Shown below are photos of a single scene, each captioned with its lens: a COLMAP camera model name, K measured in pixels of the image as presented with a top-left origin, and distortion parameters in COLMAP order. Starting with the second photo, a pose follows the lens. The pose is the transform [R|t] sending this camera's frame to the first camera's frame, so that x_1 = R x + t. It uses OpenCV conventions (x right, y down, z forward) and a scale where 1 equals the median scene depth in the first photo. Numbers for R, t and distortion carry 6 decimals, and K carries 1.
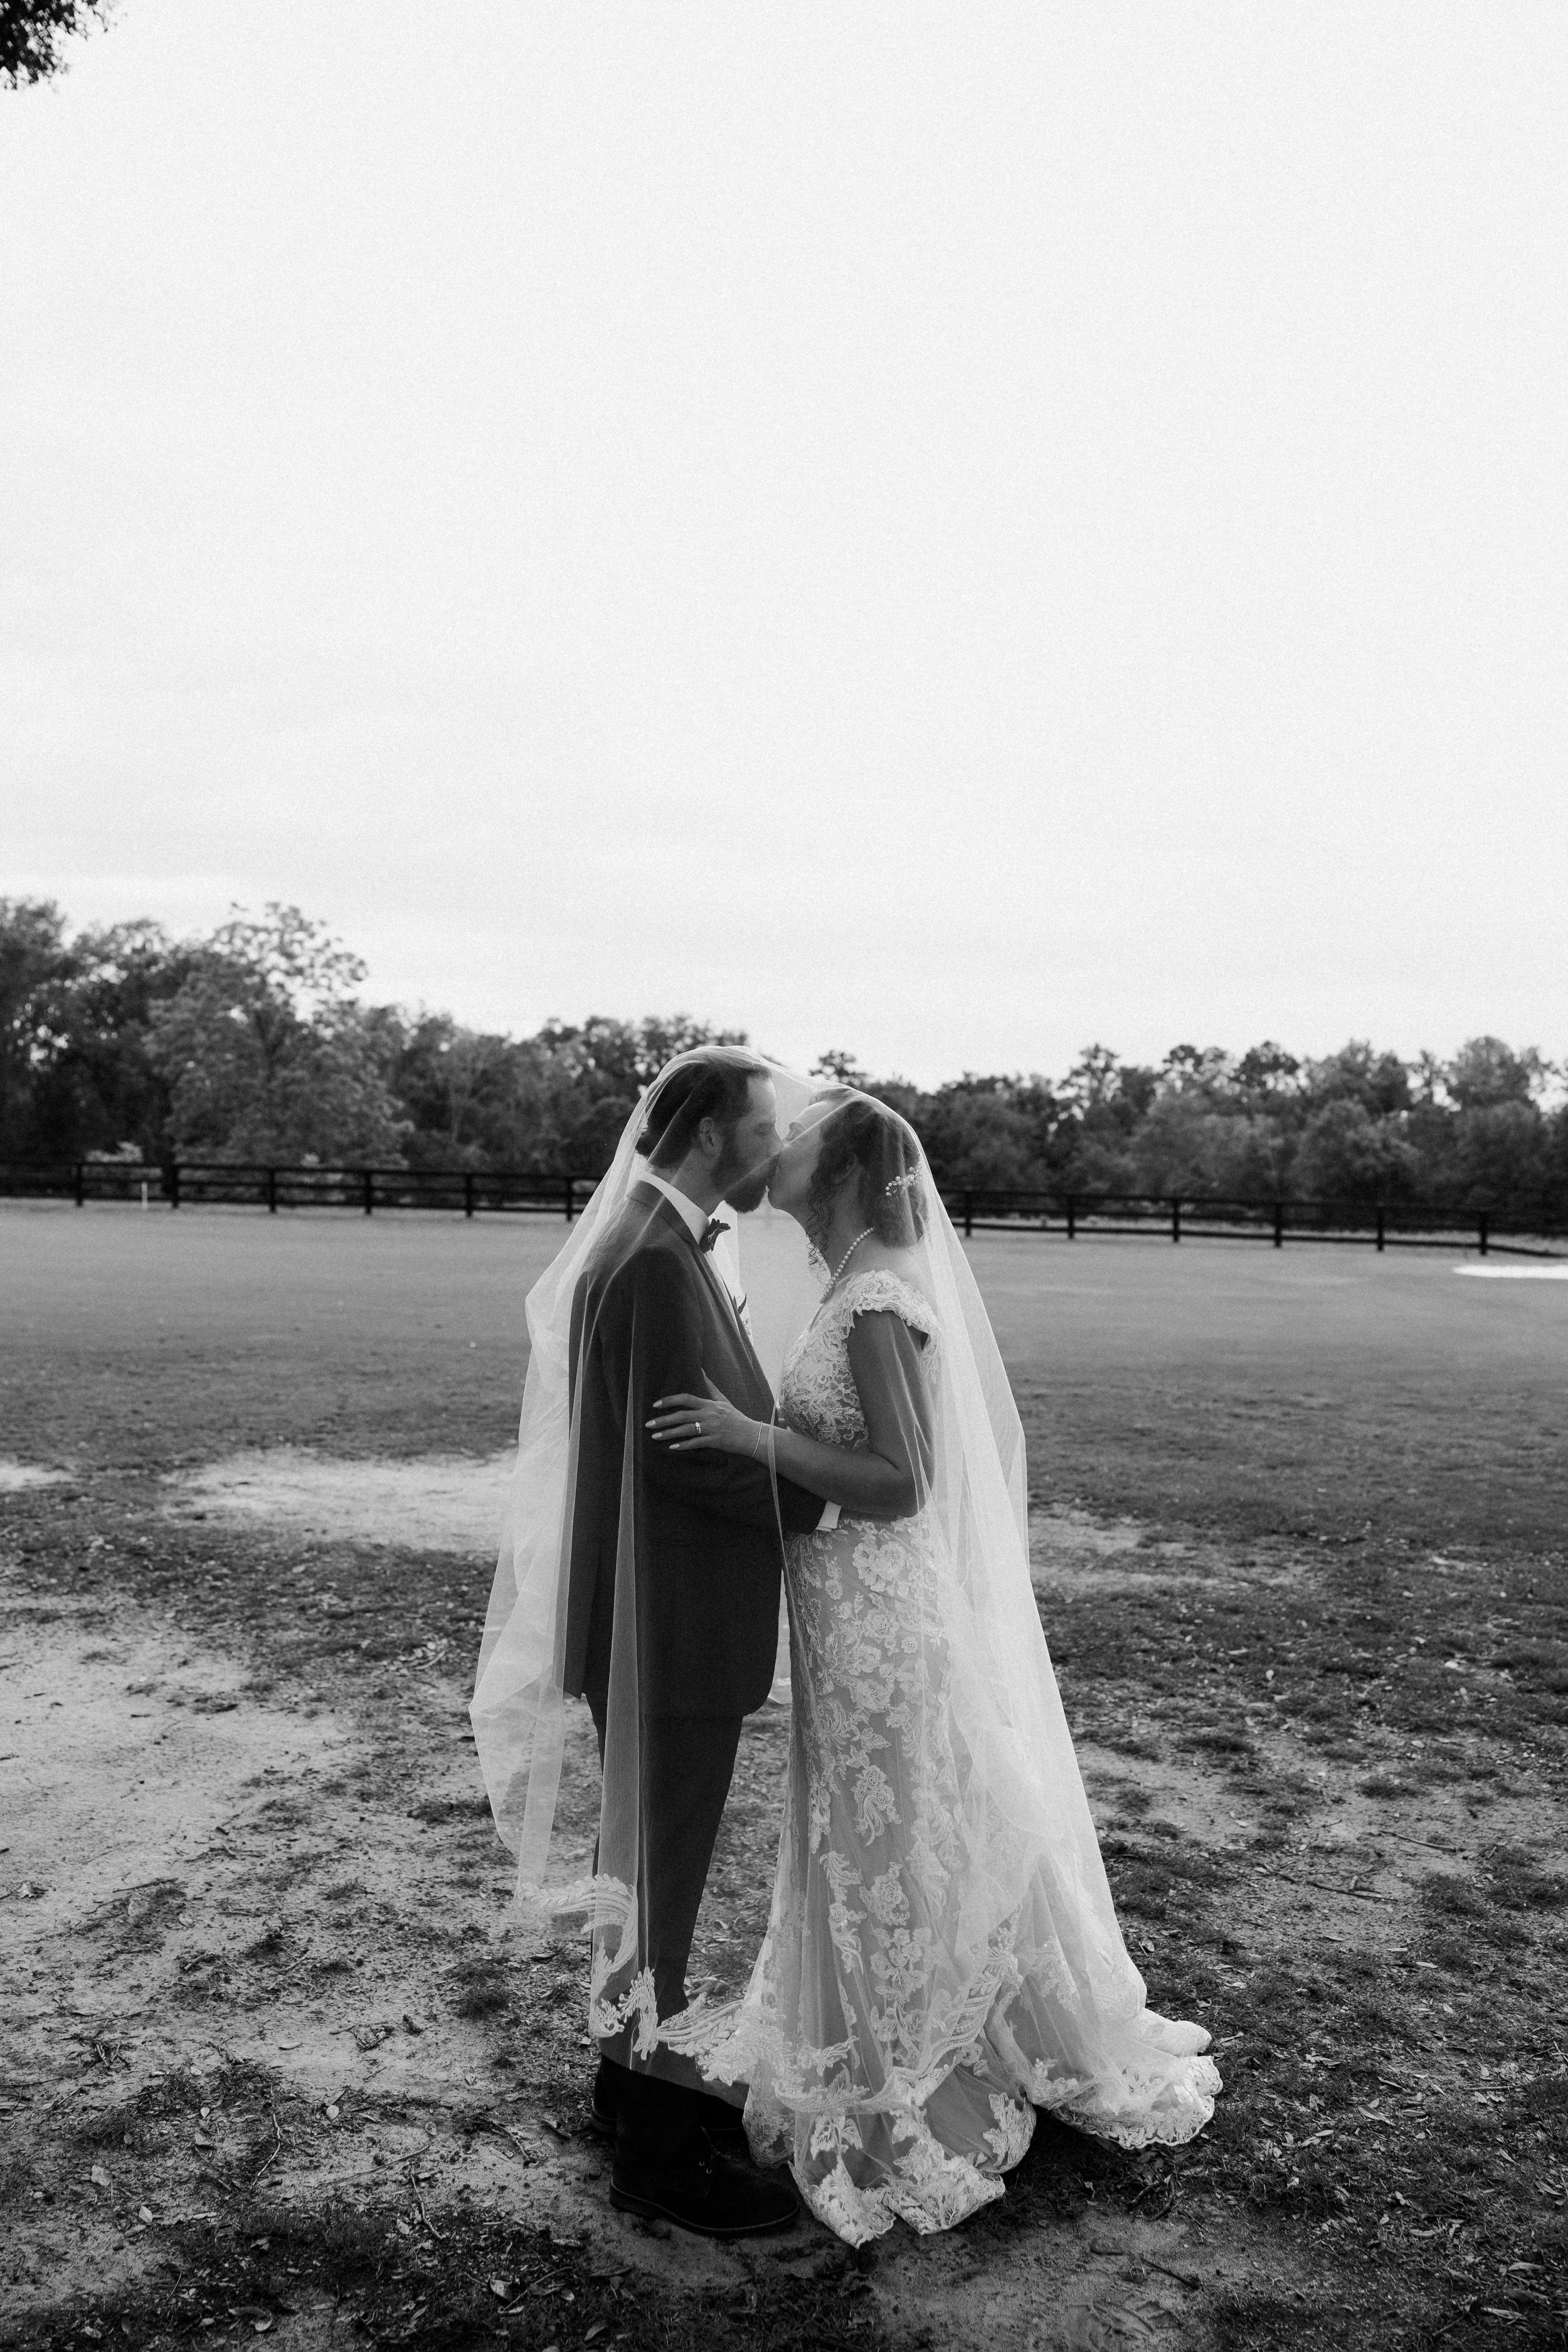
lens RADIAL K [[1738.7, 0, 784.0], [0, 1738.7, 1176.0], [0, 0, 1]] dist [0.005503, 0.002420]
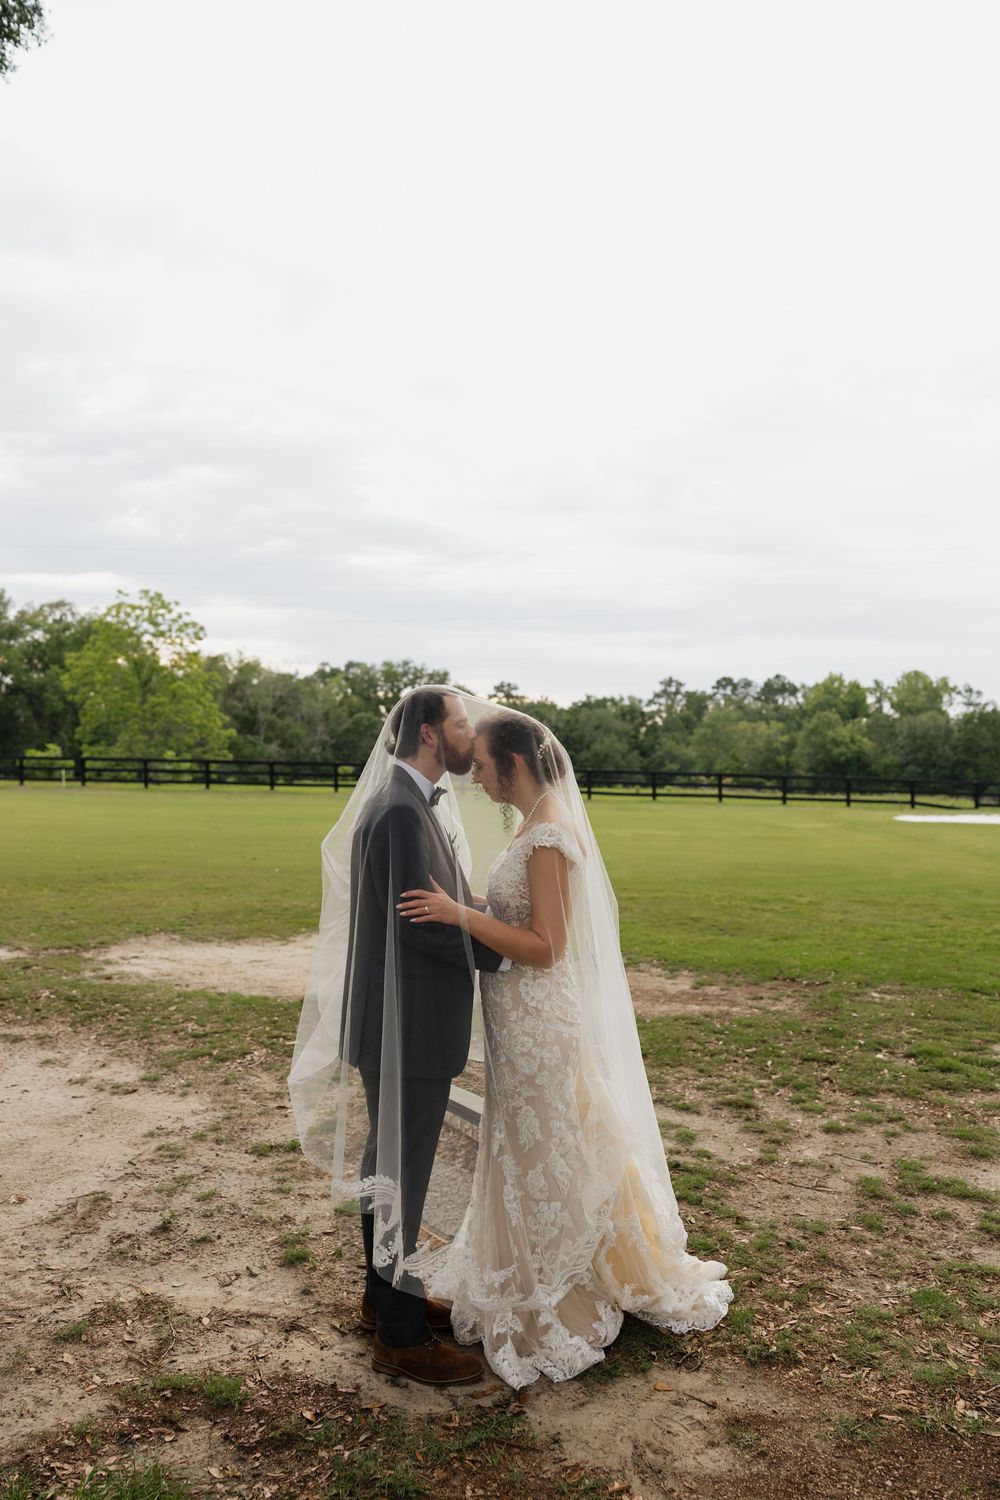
lens RADIAL K [[1108.8, 0, 500.0], [0, 1108.8, 750.0], [0, 0, 1]] dist [0.005503, 0.002420]
pose [[0.999664, -0.007741, 0.024729, 0.001079], [0.008011, 0.999909, -0.010848, 0.000192], [-0.024643, 0.011042, 0.999635, -0.036734]]
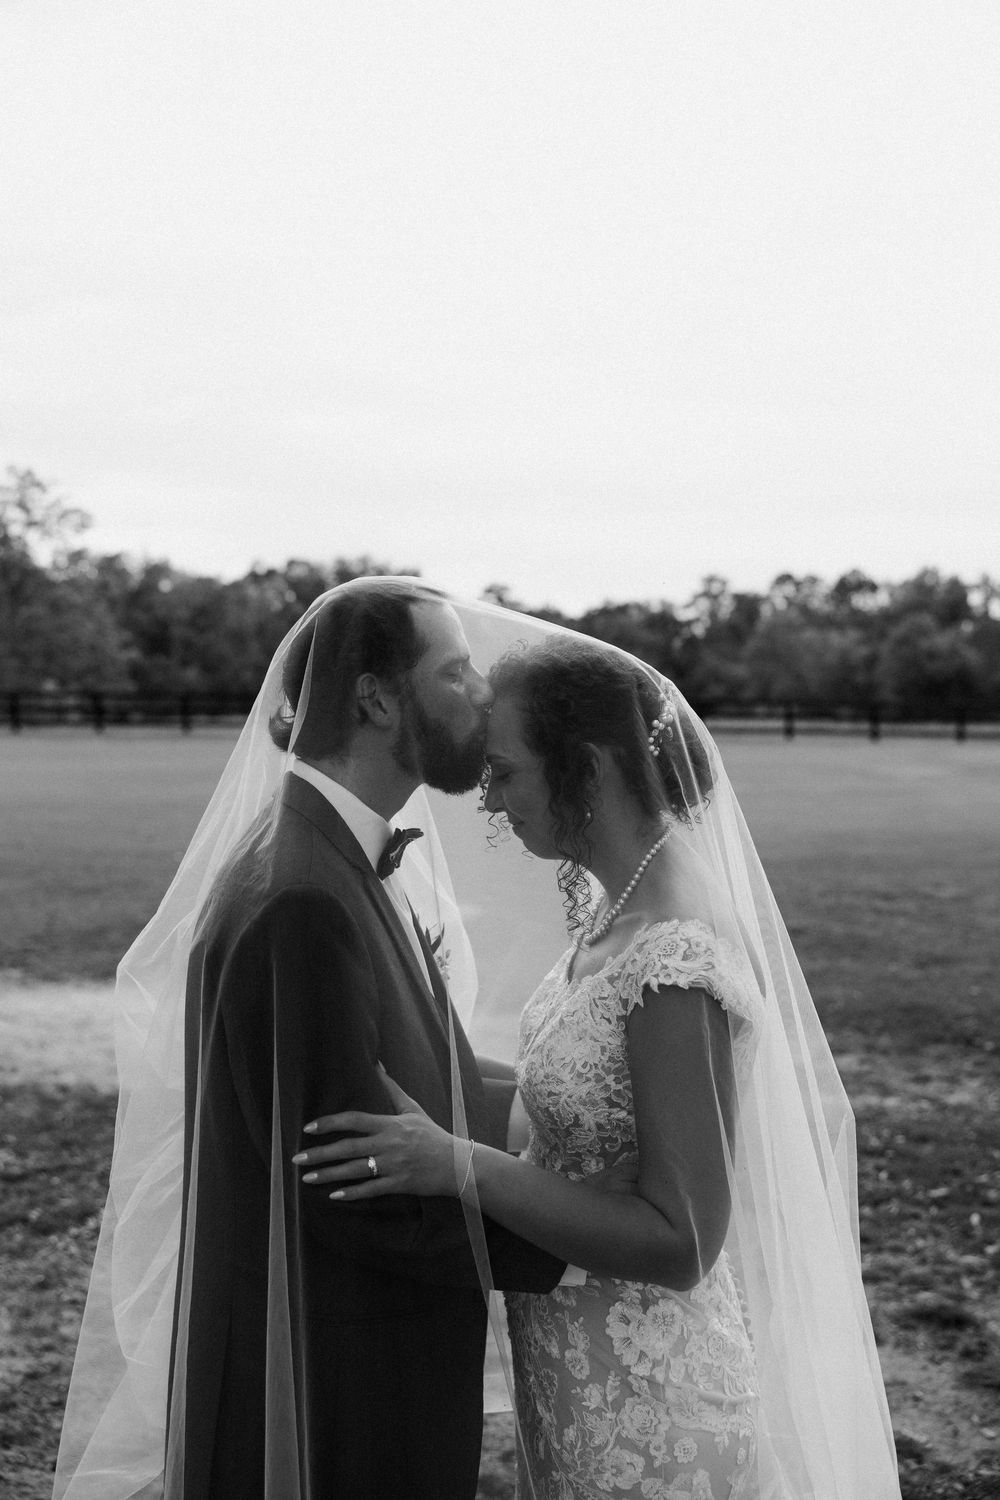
lens RADIAL K [[1444.1, 0, 468.7], [0, 1444.1, 727.6], [0, 0, 1]] dist [-0.000694, -0.008756]
pose [[0.999719, -0.021750, 0.009465, -0.003384], [0.021479, 0.999381, 0.027851, -0.012895], [-0.010065, -0.027639, 0.999567, 0.174214]]
